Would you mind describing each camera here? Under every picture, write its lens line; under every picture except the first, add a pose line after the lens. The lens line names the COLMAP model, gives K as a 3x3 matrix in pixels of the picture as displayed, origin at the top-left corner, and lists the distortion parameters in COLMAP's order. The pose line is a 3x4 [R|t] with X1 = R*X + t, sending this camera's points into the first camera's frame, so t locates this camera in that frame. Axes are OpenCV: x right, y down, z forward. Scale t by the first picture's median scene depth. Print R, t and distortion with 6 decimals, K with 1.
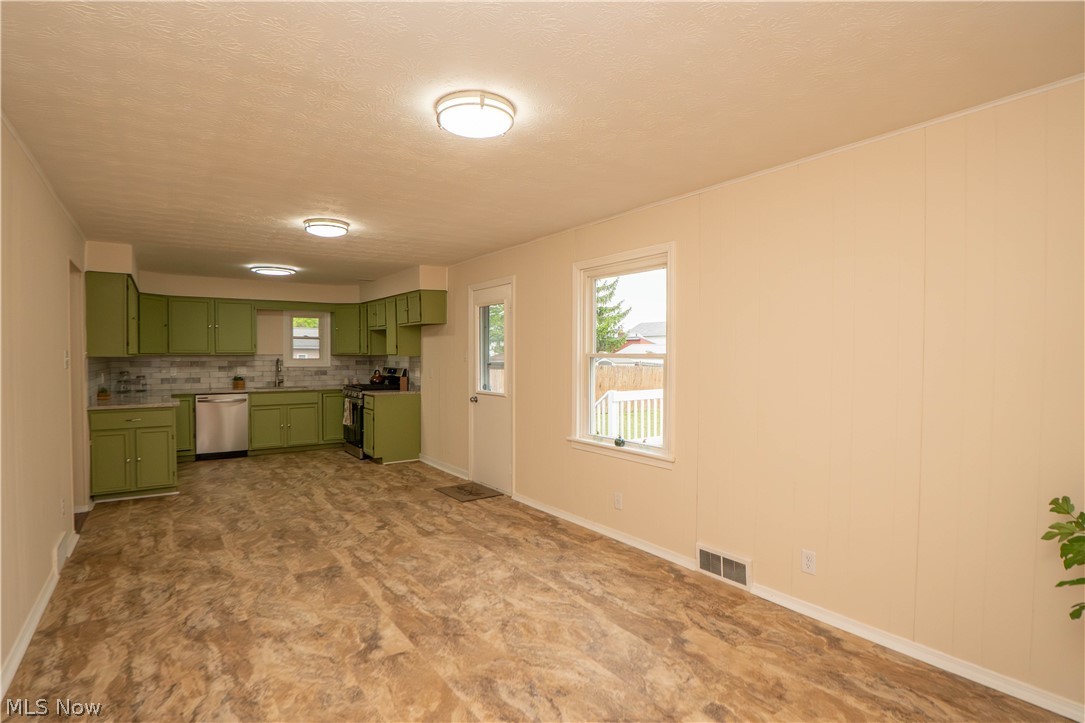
lens RADIAL K [[538.8, 0, 536.8], [0, 538.8, 362.4], [0, 0, 1]] dist [-0.035828, 0.006773]
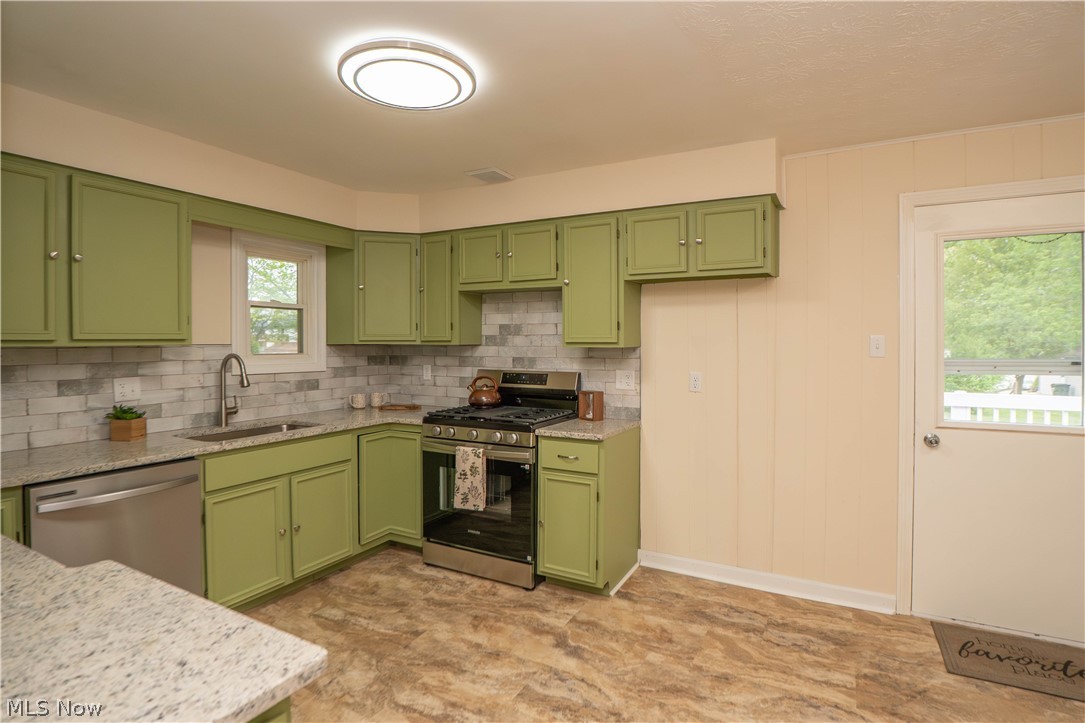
lens RADIAL K [[538.8, 0, 540.4], [0, 538.8, 354.8], [0, 0, 1]] dist [-0.035828, 0.006773]
pose [[0.898608, -0.013297, 0.438551, -0.468900], [0.010214, 0.999904, 0.009388, -0.008659], [-0.438633, -0.003957, 0.898657, 0.572938]]
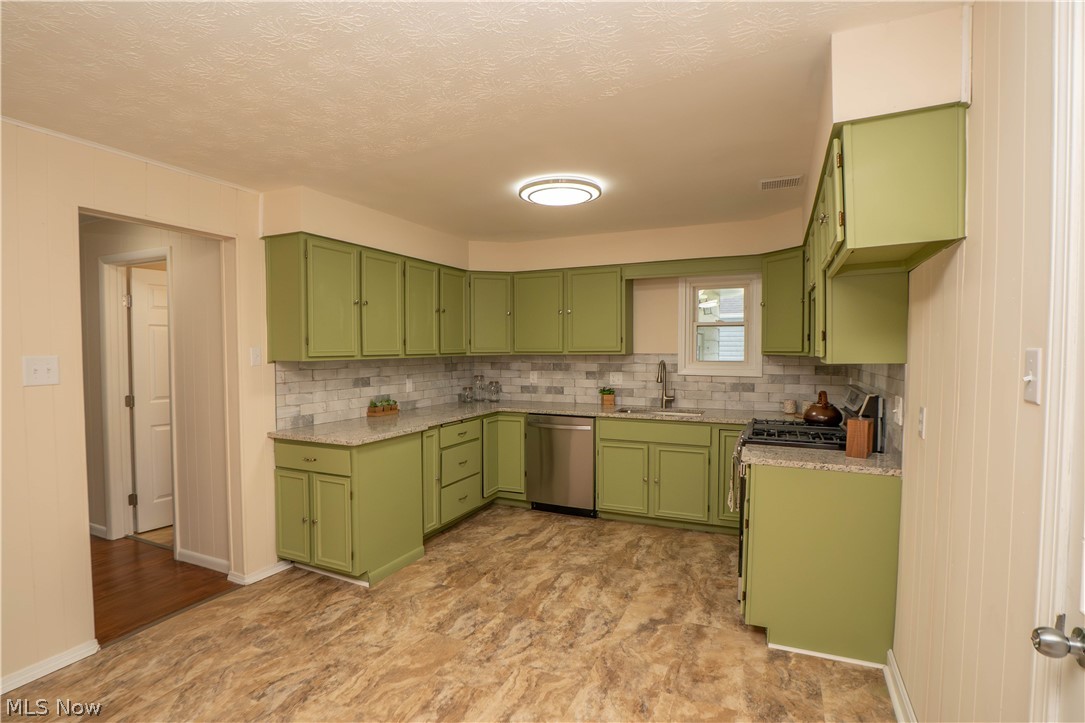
lens RADIAL K [[538.8, 0, 536.5], [0, 538.8, 372.5], [0, 0, 1]] dist [-0.035828, 0.006773]
pose [[0.506905, 0.032694, -0.861382, -0.046622], [-0.009834, 0.999435, 0.032146, -0.012168], [0.861946, -0.007824, 0.506940, 0.602439]]
